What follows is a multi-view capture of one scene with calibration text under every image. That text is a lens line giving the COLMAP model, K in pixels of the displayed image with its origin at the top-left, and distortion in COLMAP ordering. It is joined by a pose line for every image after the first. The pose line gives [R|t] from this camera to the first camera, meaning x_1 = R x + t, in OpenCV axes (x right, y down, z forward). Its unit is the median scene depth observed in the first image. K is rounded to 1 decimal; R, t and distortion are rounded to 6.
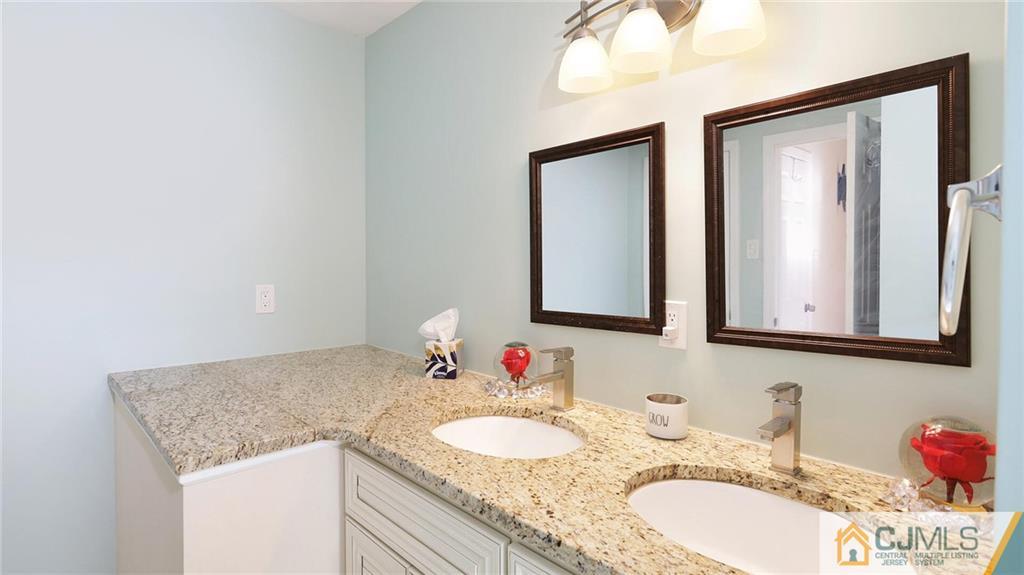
lens RADIAL K [[516.0, 0, 498.0], [0, 516.0, 279.7], [0, 0, 1]] dist [0.002510, 0.000670]
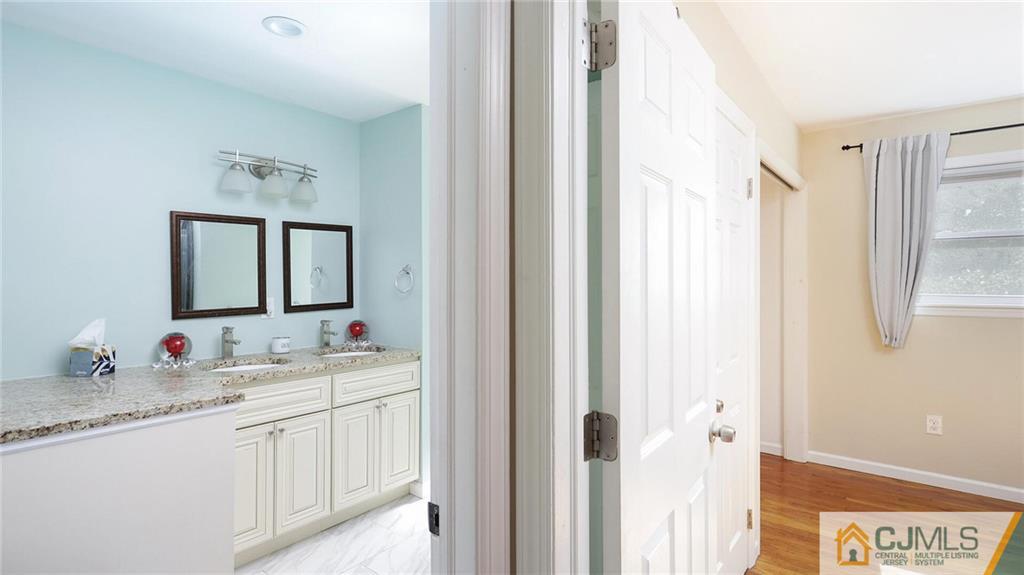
lens RADIAL K [[491.9, 0, 510.4], [0, 491.9, 277.2], [0, 0, 1]] dist [-0.001402, 0.000185]
pose [[-0.160052, 0.014639, 0.987000, -1.663444], [0.048242, 0.998811, -0.006991, 0.015332], [-0.985929, 0.046496, -0.160568, 0.253713]]
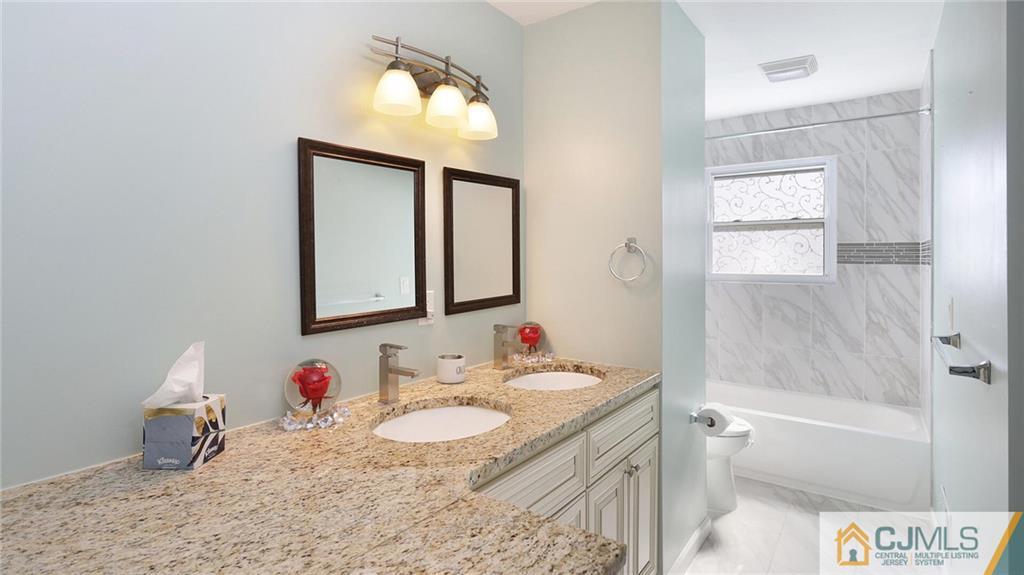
lens RADIAL K [[502.2, 0, 512.5], [0, 502.2, 263.6], [0, 0, 1]] dist [-0.001140, -0.000180]
pose [[-0.191014, -0.004621, 0.981576, -0.876176], [0.045913, 0.998852, 0.013637, -0.034106], [-0.980513, 0.047671, -0.190583, 0.874900]]
